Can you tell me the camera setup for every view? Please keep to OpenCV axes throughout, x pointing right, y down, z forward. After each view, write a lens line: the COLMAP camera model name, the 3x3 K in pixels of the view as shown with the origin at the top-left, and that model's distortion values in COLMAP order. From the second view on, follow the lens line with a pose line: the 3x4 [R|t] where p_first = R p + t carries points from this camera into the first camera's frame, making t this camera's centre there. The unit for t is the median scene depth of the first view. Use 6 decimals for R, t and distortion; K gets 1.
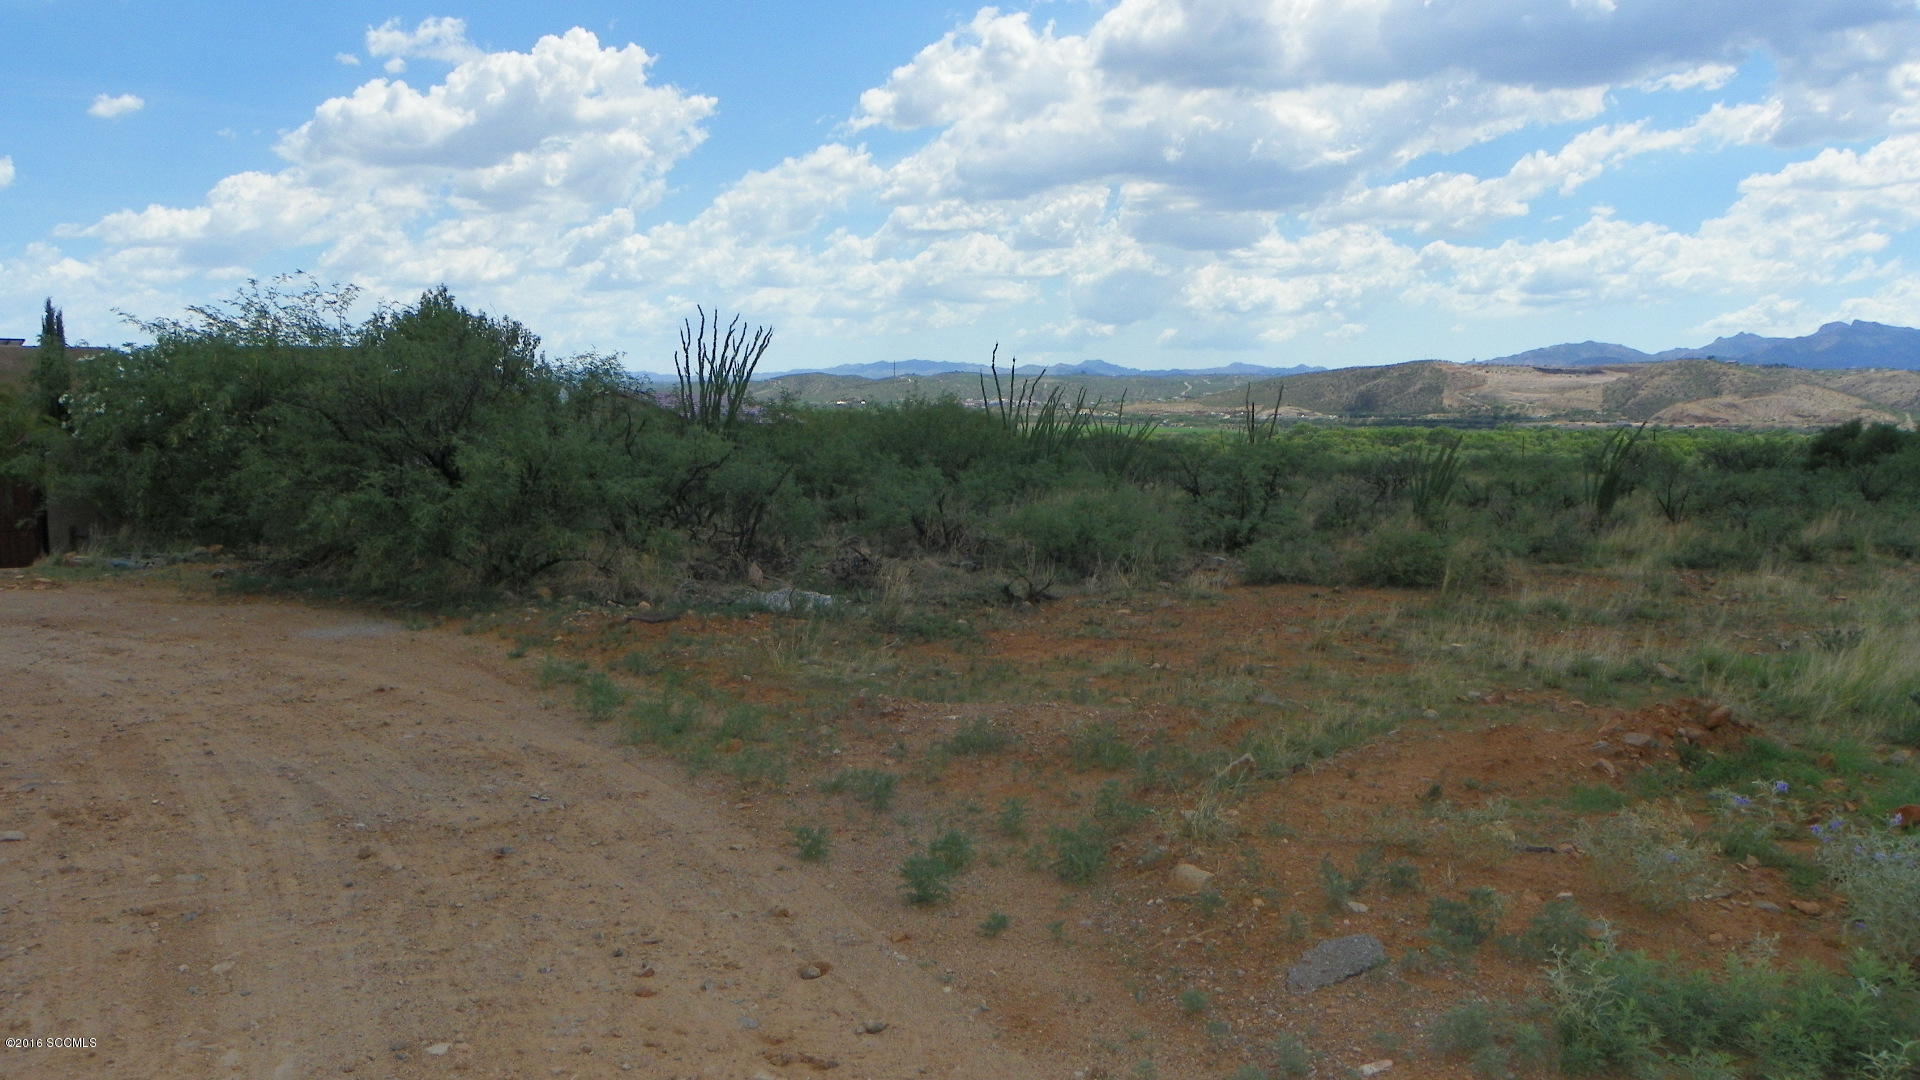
lens RADIAL K [[1445.1, 0, 960.0], [0, 1445.1, 540.0], [0, 0, 1]] dist [-0.163347, 0.104094]
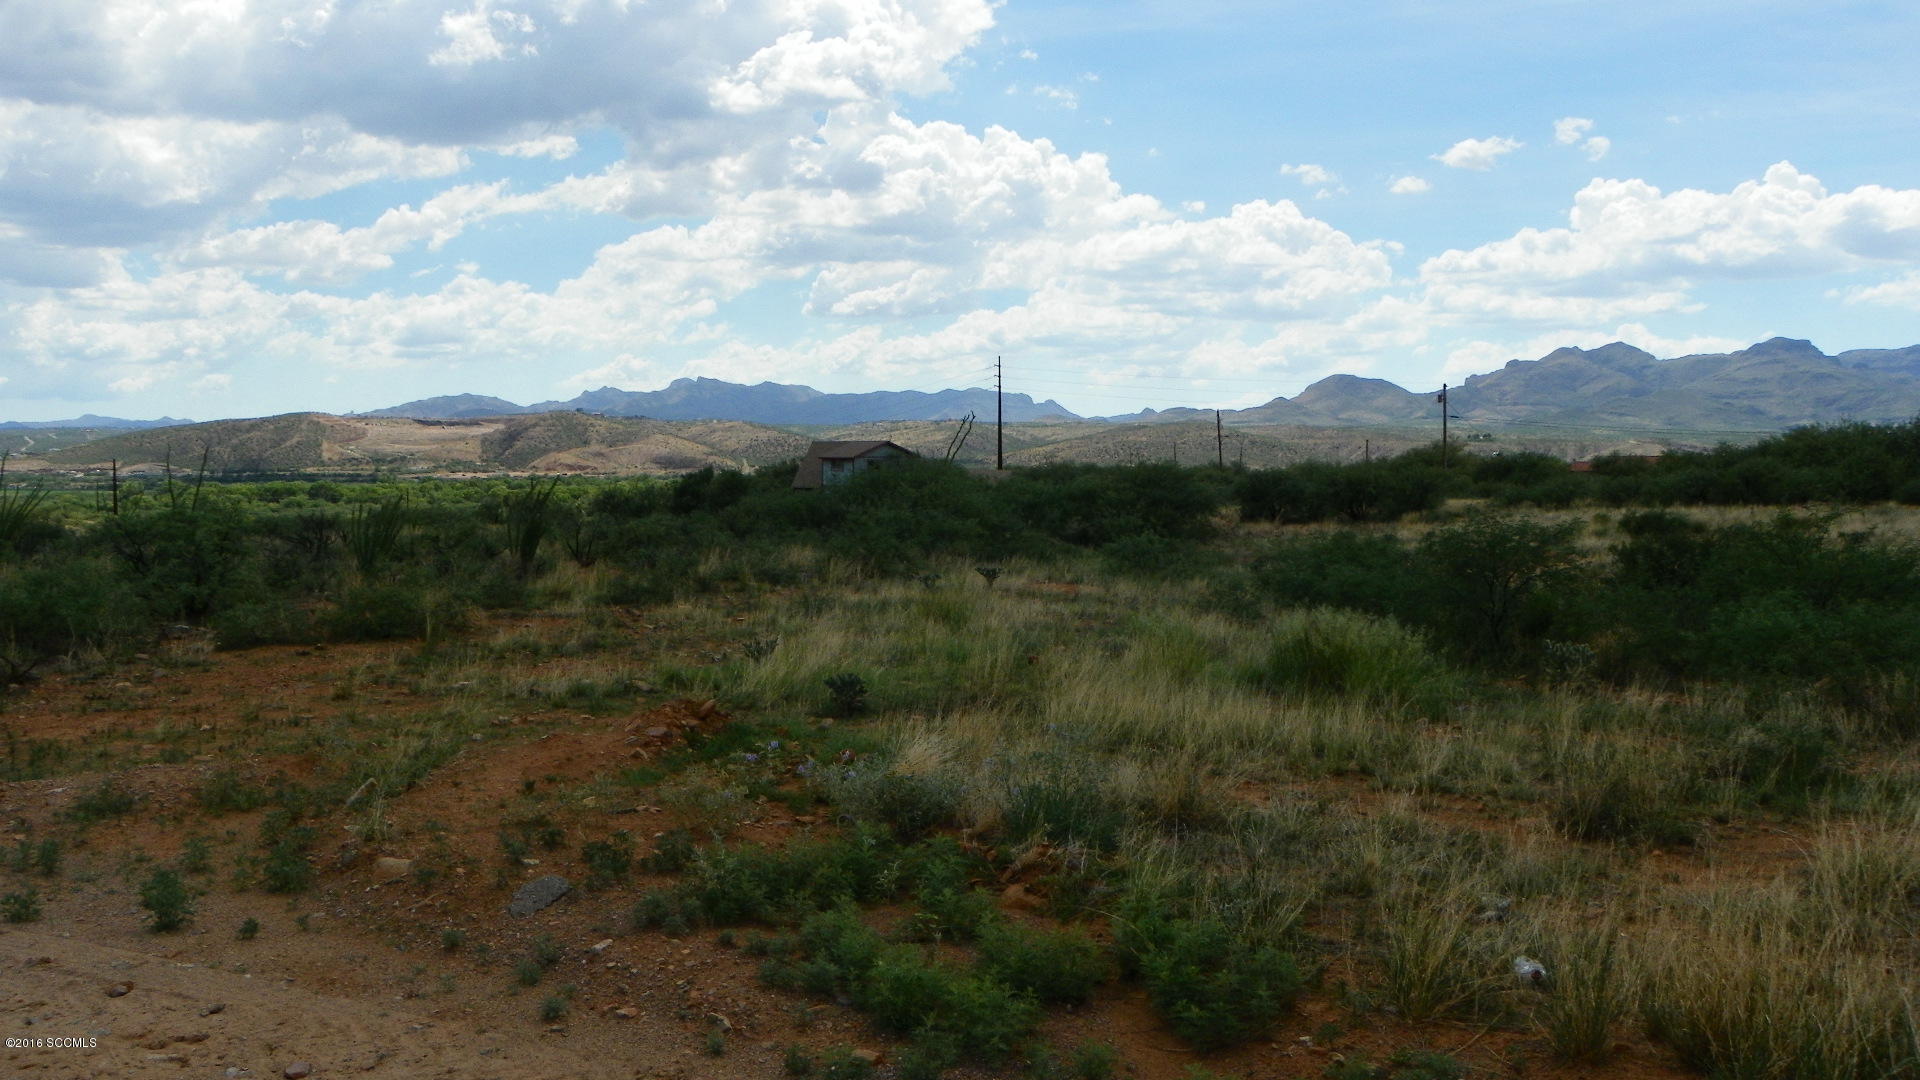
lens RADIAL K [[1445.1, 0, 960.0], [0, 1445.1, 540.0], [0, 0, 1]] dist [-0.163347, 0.104094]
pose [[0.729776, -0.040211, 0.682502, -0.139023], [0.065325, 0.997803, -0.011062, -0.001926], [-0.680558, 0.052657, 0.730800, -0.118259]]
